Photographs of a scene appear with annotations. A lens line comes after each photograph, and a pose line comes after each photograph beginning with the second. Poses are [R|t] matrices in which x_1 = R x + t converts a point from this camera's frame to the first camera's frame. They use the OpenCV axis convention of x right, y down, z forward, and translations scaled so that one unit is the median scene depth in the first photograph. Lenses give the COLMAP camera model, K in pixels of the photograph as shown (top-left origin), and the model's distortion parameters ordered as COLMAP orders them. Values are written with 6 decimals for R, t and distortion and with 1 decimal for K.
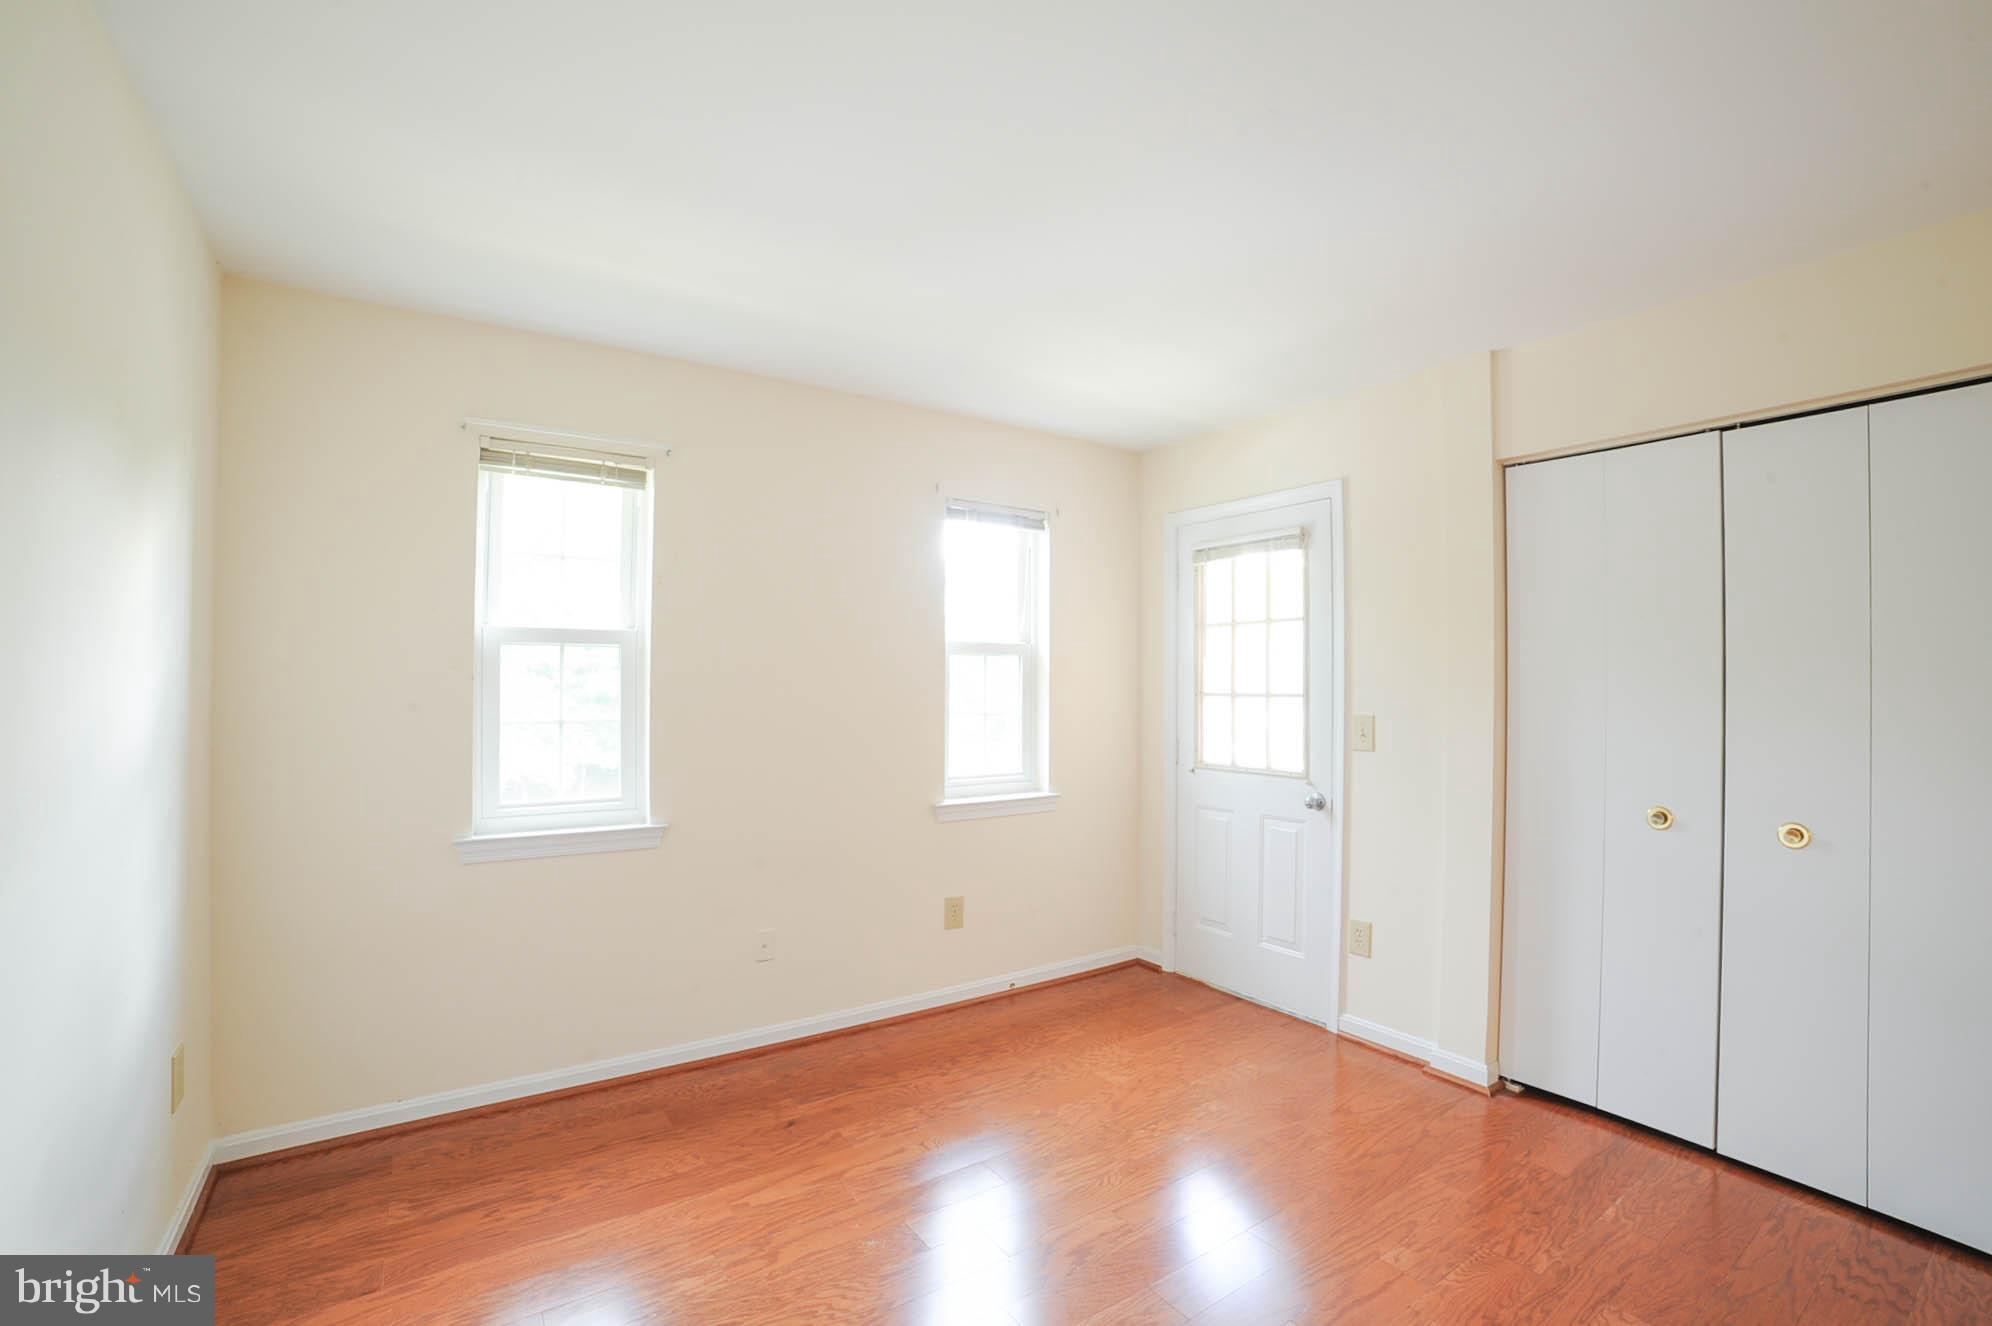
lens RADIAL K [[866.5, 0, 1019.4], [0, 866.5, 669.1], [0, 0, 1]] dist [-0.119965, 0.044390]
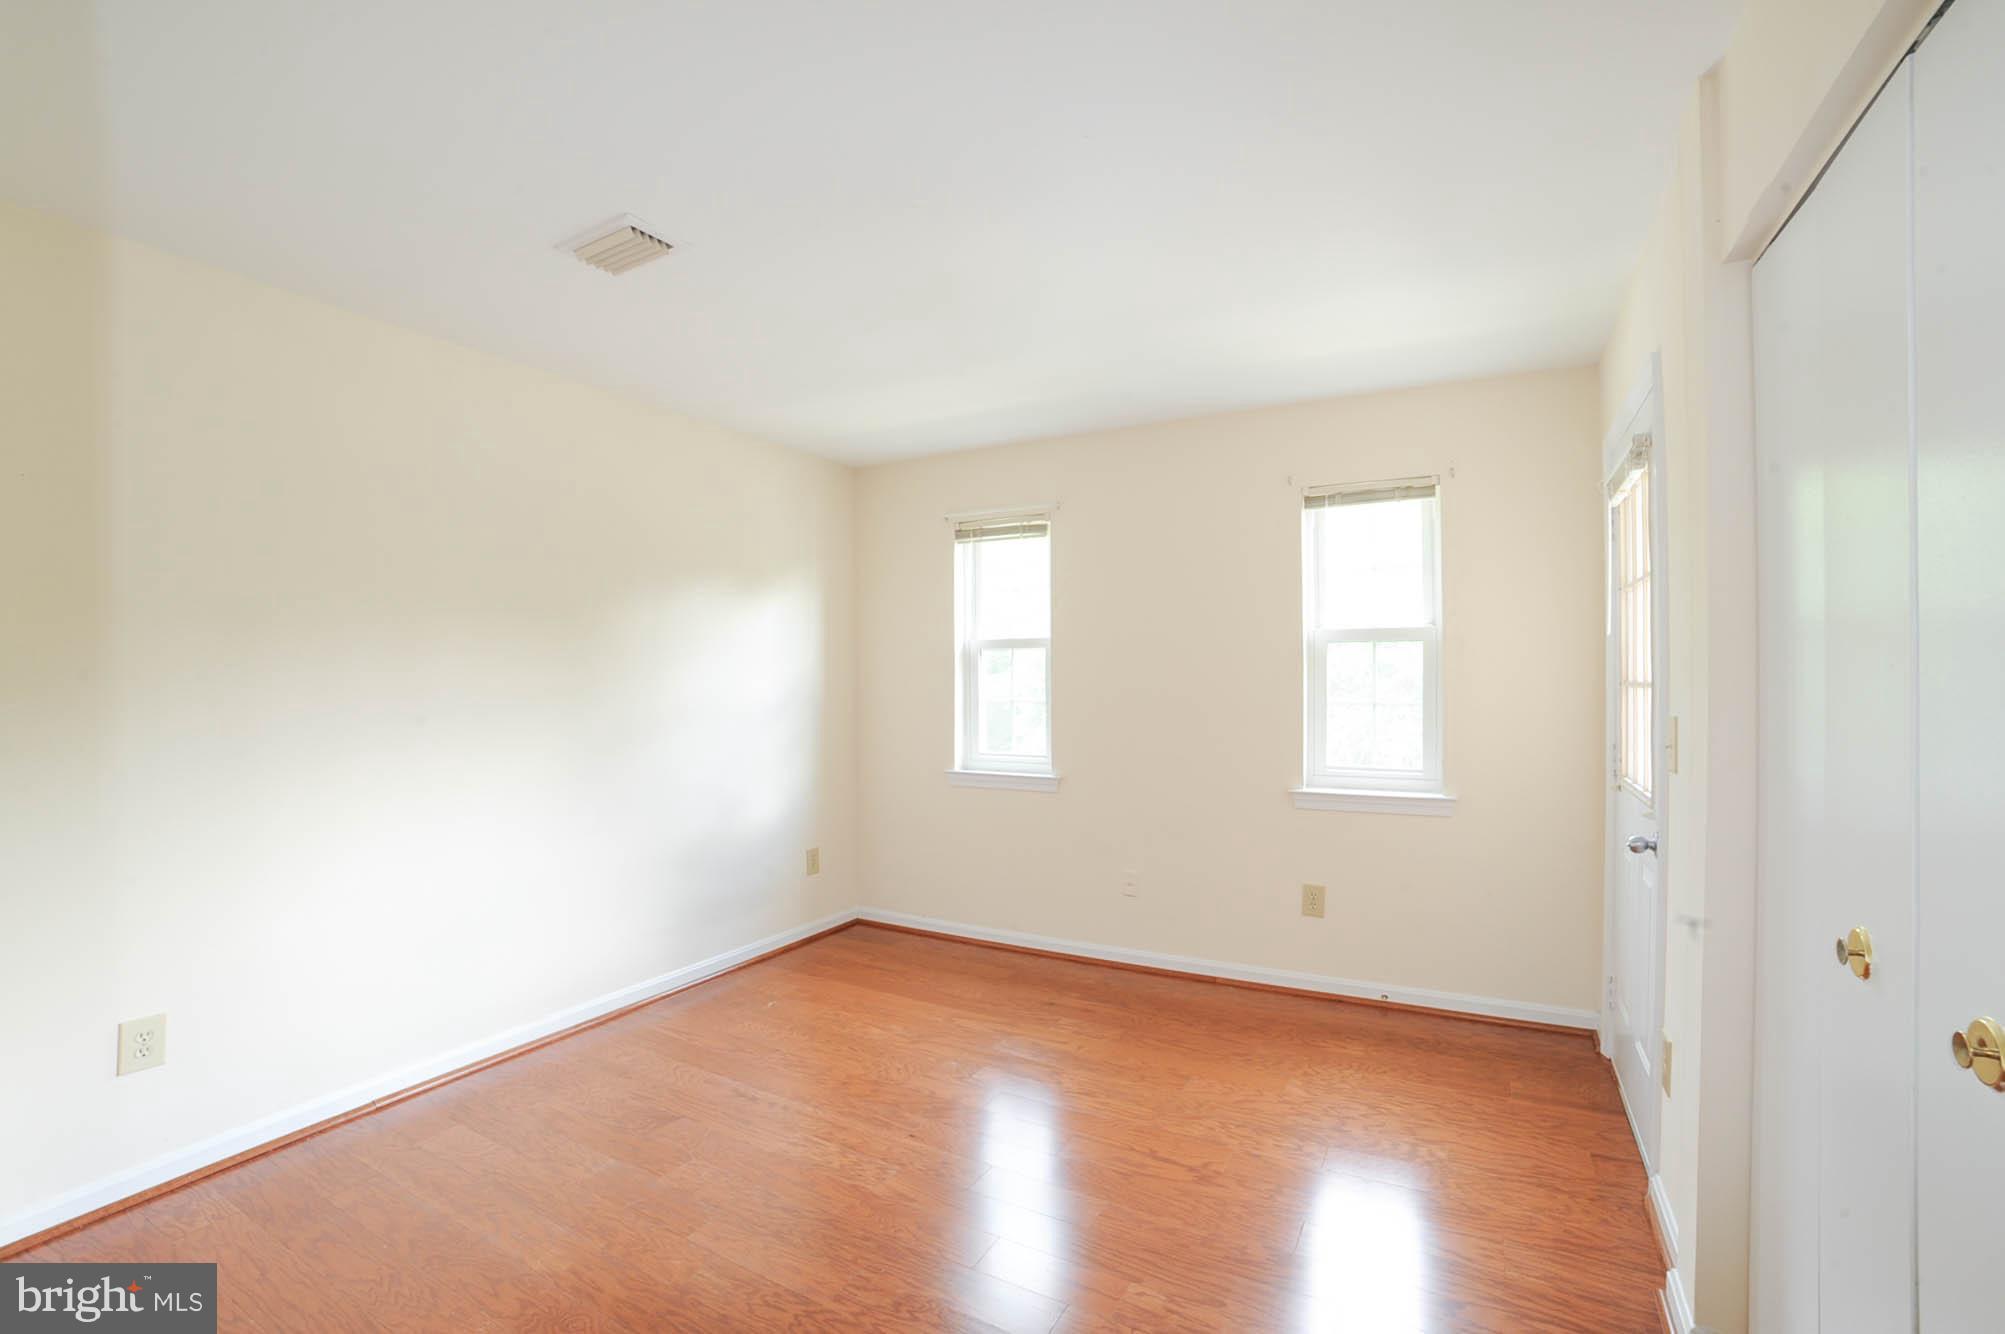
lens RADIAL K [[872.2, 0, 1026.0], [0, 872.2, 673.1], [0, 0, 1]] dist [-0.119965, 0.044390]
pose [[0.438764, -0.011049, -0.898534, 0.776328], [0.018792, 0.999819, -0.003118, 0.016940], [0.898406, -0.015517, 0.438893, 0.304728]]
